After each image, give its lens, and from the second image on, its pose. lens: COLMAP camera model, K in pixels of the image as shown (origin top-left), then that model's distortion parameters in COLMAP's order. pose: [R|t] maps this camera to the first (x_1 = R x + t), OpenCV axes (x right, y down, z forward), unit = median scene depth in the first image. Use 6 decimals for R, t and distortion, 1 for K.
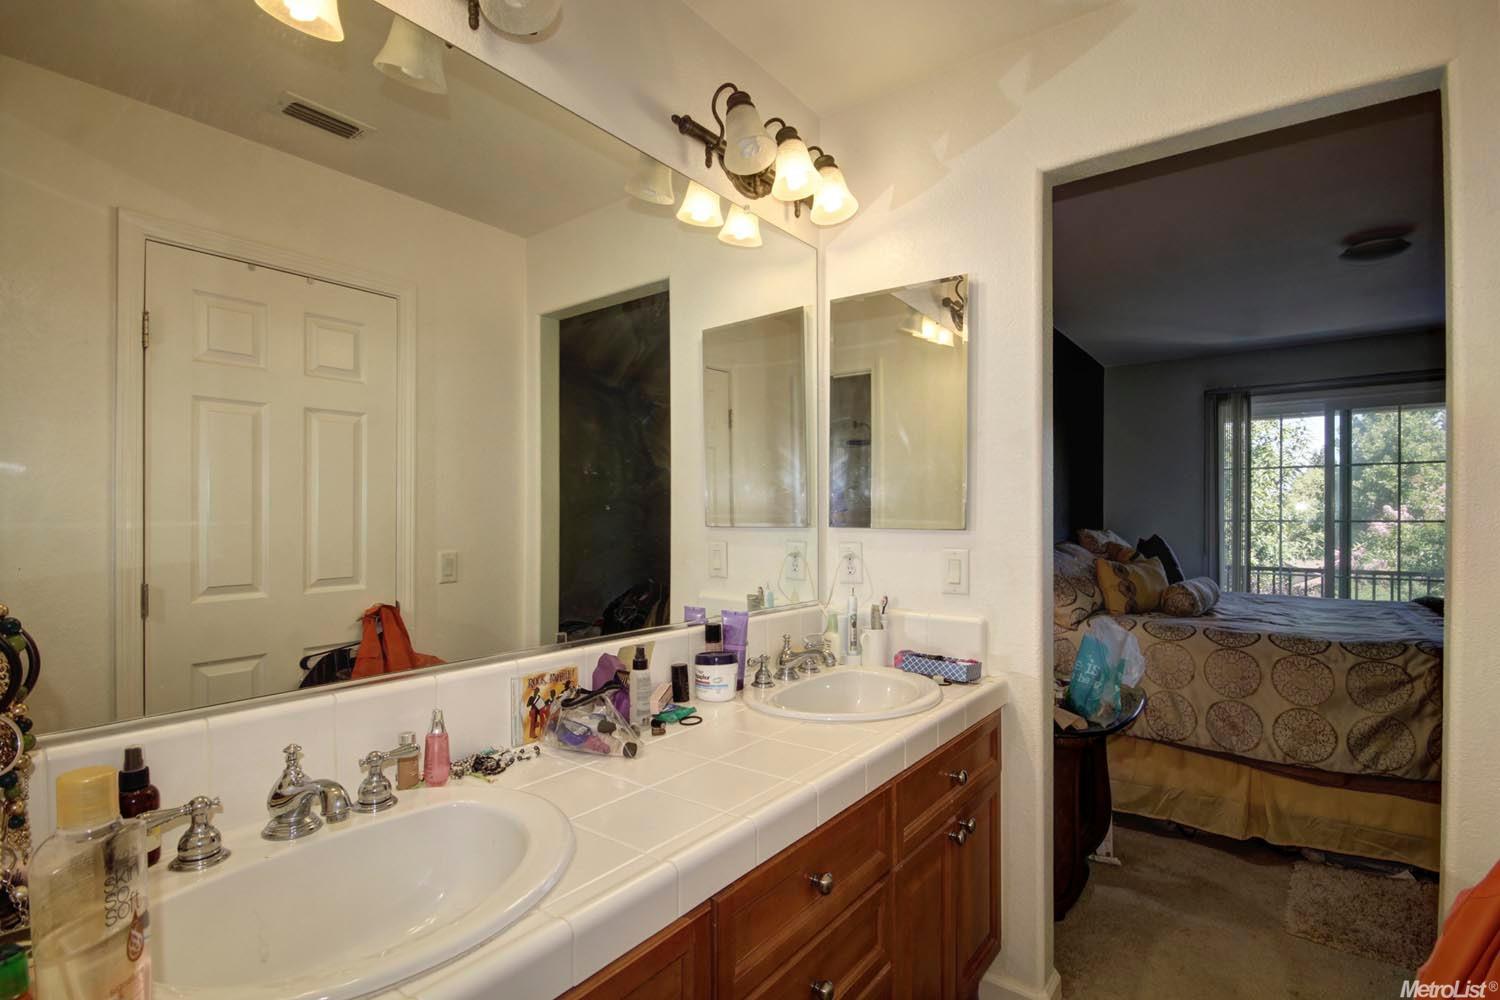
lens RADIAL K [[731.2, 0, 761.4], [0, 731.2, 520.4], [0, 0, 1]] dist [0.000313, -0.000080]
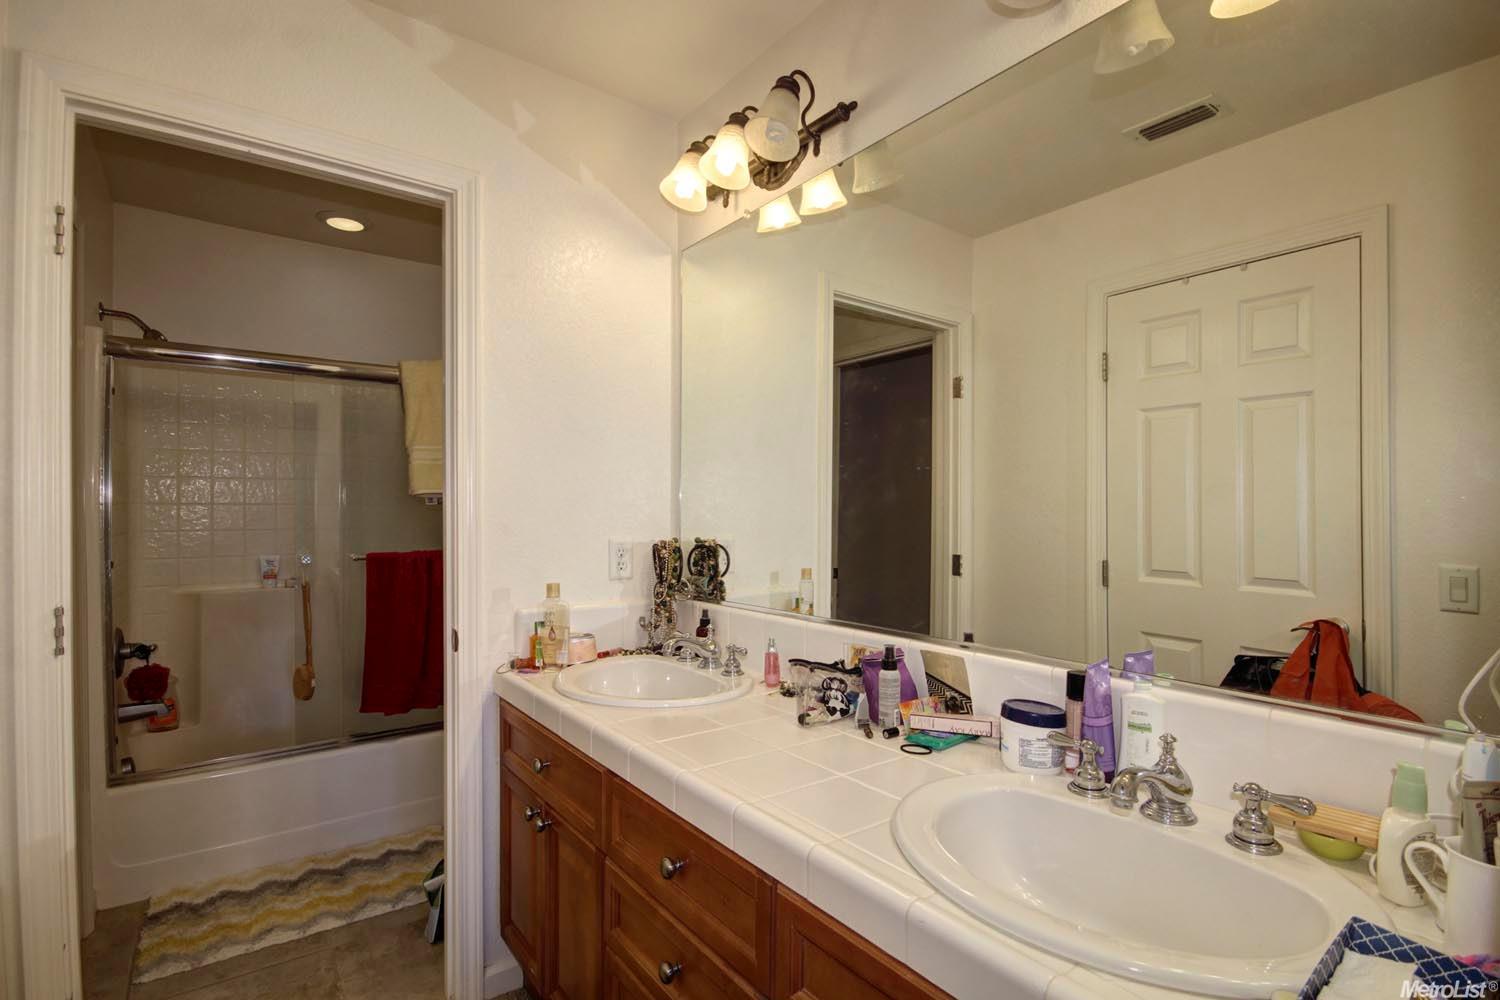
lens RADIAL K [[709.7, 0, 742.4], [0, 709.7, 509.6], [0, 0, 1]] dist [0.010866, -0.014450]
pose [[-0.284345, 0.000253, -0.958722, 0.798011], [-0.007261, 0.999971, 0.002417, -0.010179], [0.958695, 0.007649, -0.284335, 1.083771]]
